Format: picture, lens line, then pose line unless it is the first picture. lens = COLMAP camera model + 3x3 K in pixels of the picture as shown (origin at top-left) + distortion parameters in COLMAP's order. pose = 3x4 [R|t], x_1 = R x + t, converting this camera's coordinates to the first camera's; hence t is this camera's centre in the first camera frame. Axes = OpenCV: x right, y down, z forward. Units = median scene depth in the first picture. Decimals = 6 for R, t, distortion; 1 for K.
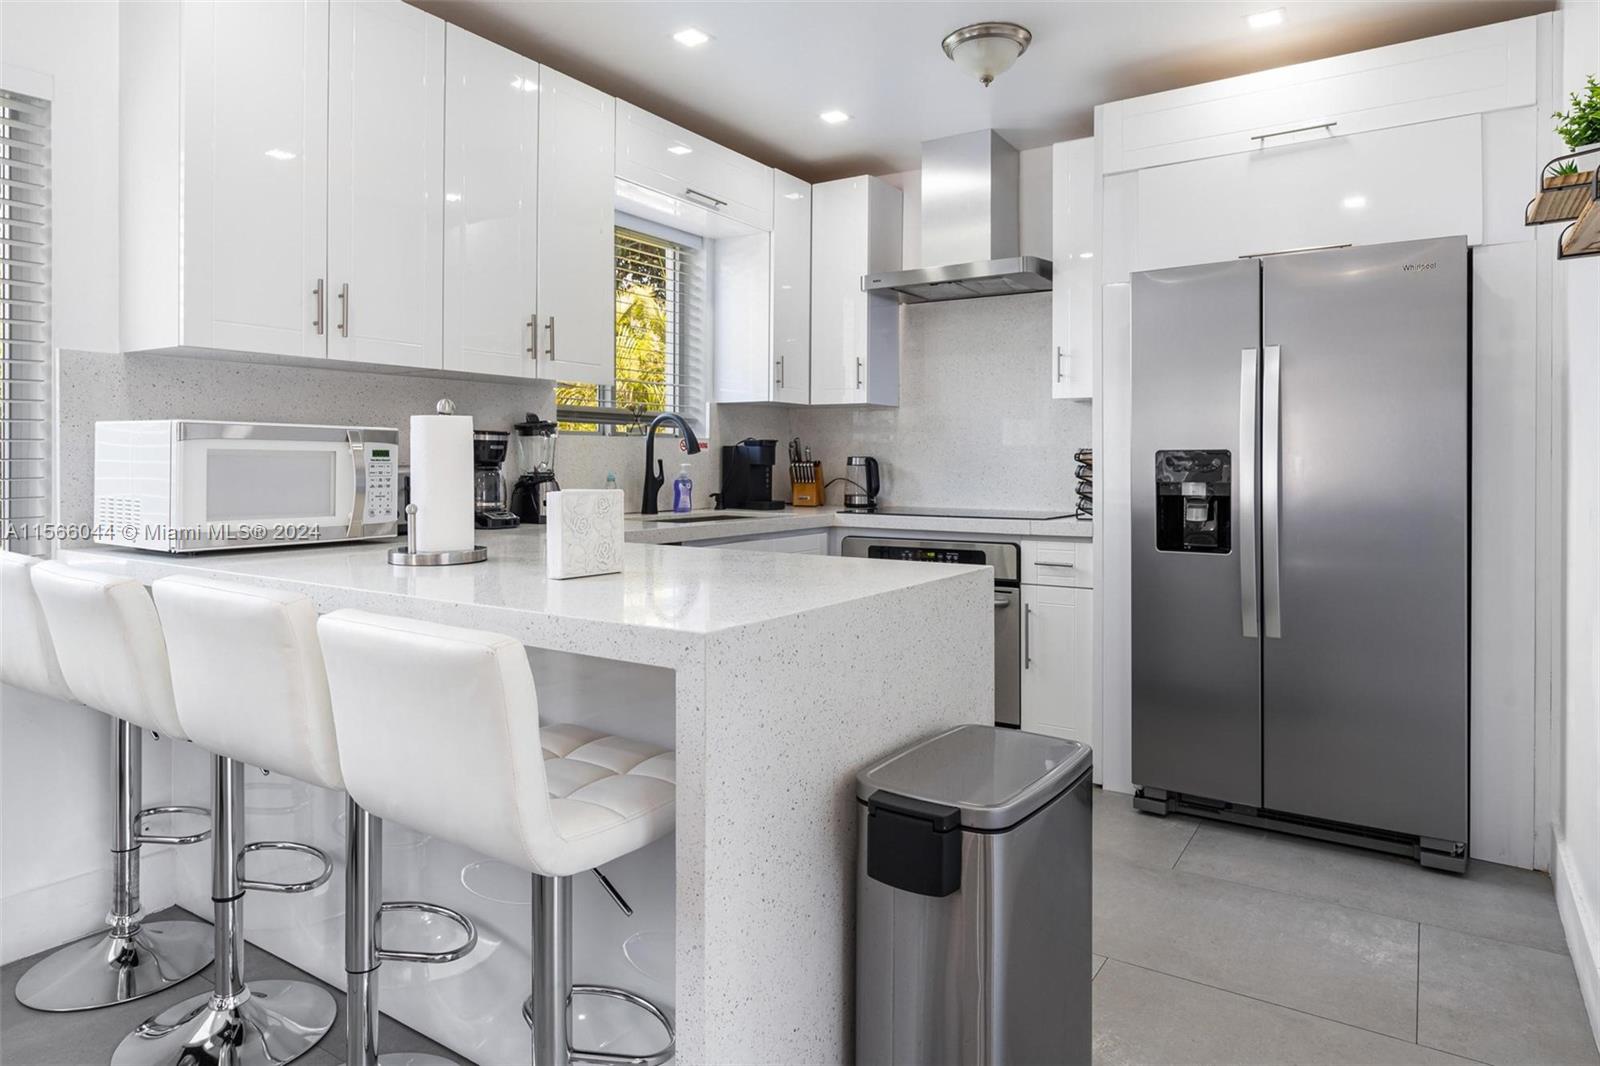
lens RADIAL K [[928.9, 0, 828.1], [0, 928.9, 468.1], [0, 0, 1]] dist [0.008106, -0.000006]
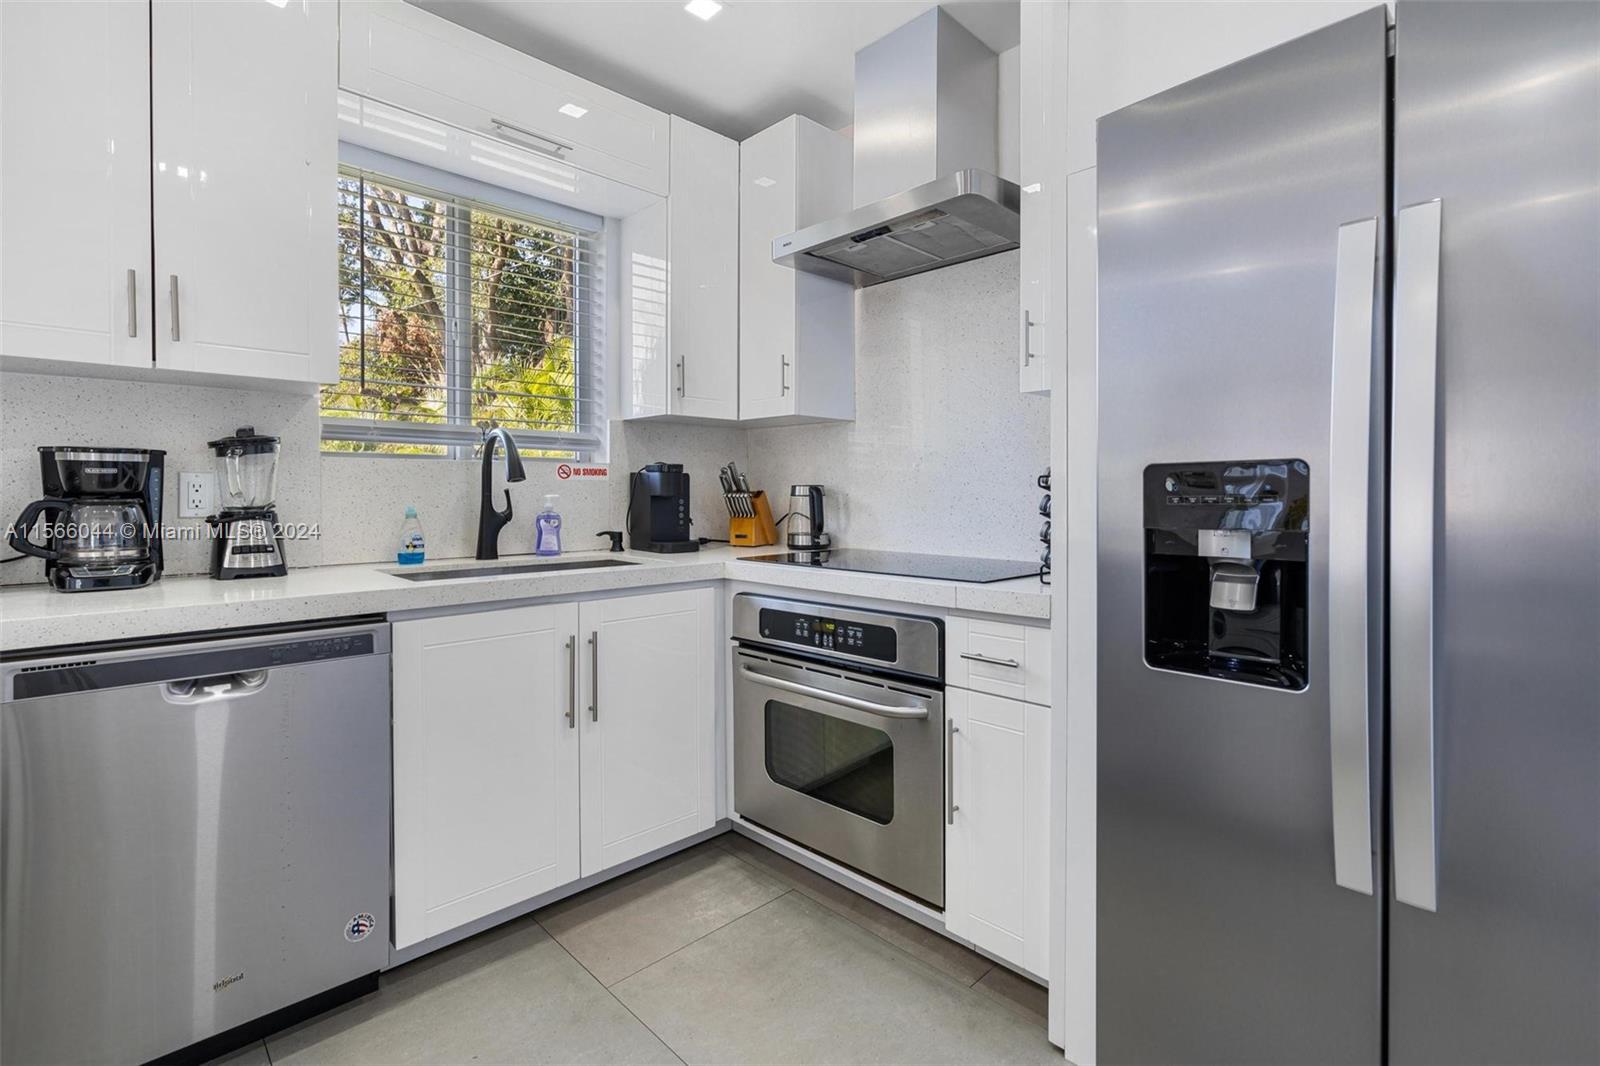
lens RADIAL K [[728.9, 0, 821.8], [0, 728.9, 508.4], [0, 0, 1]] dist [-0.005076, 0.000436]
pose [[0.976424, 0.000656, -0.215858, 0.199116], [0.002302, 0.999907, 0.013456, -0.000797], [0.215847, -0.013635, 0.976332, 0.432945]]
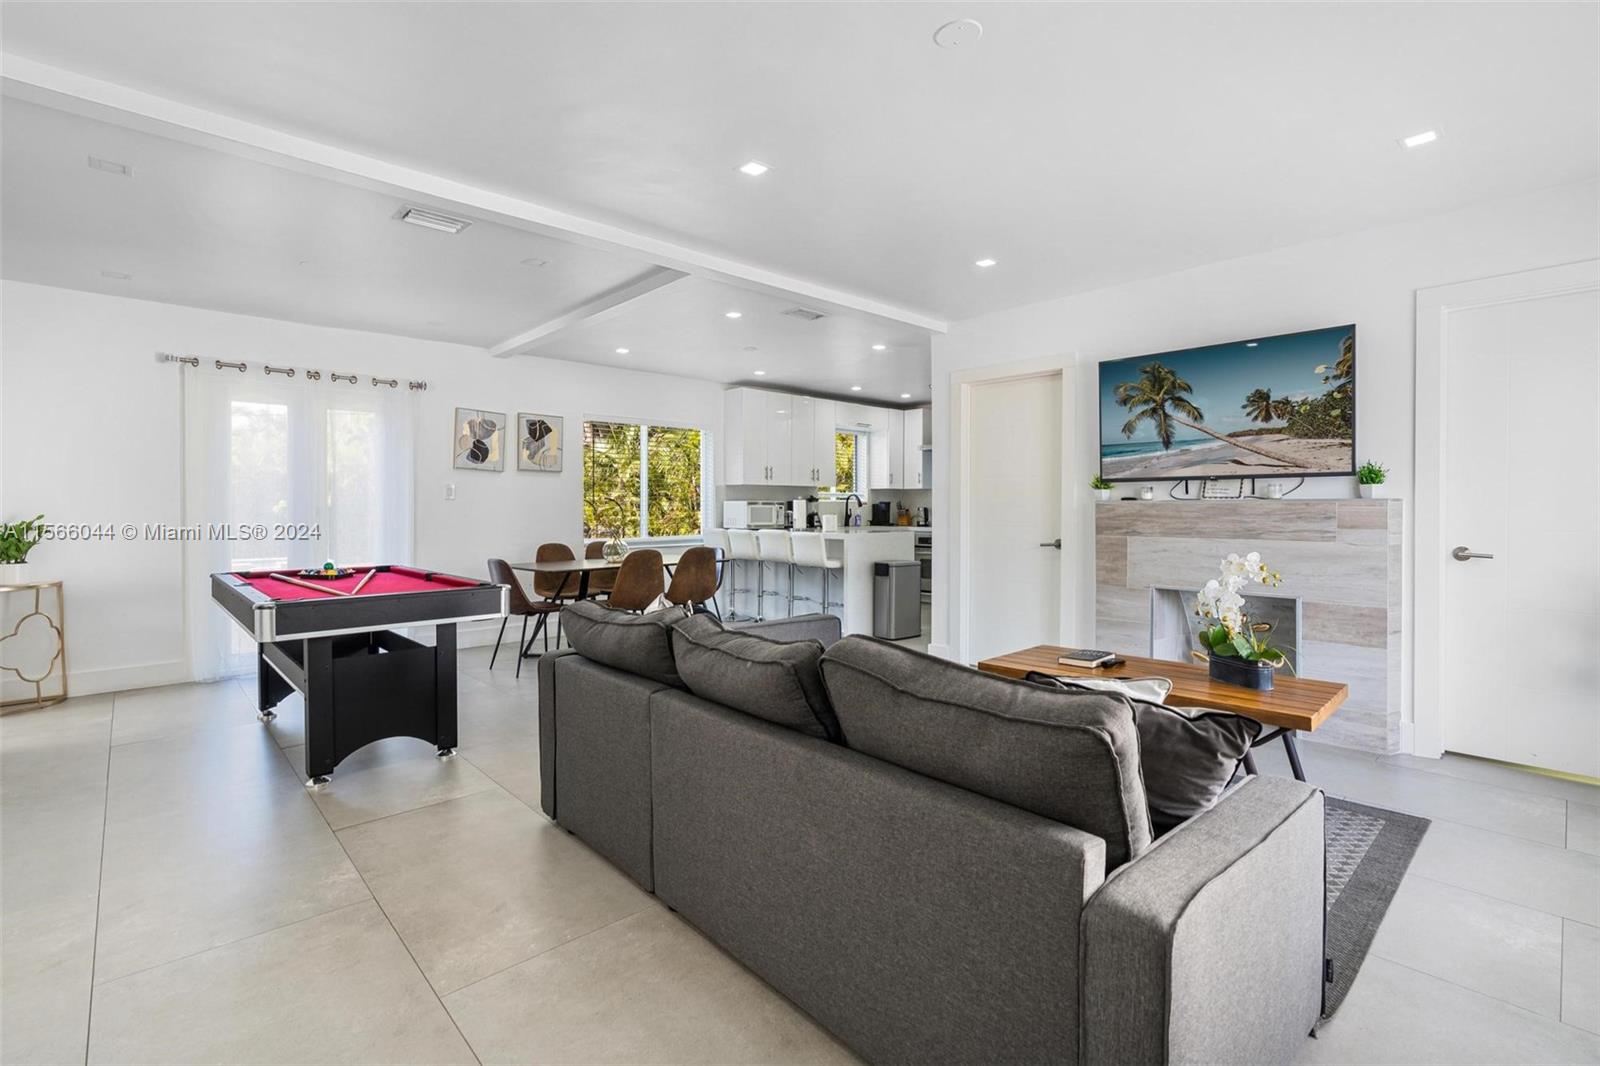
lens RADIAL K [[728.9, 0, 805.7], [0, 728.9, 530.7], [0, 0, 1]] dist [-0.005076, 0.000436]
pose [[0.964357, 0.001251, -0.264601, 0.298579], [0.004536, 0.999764, 0.021256, 0.010362], [0.264565, -0.021698, 0.964124, -1.292570]]
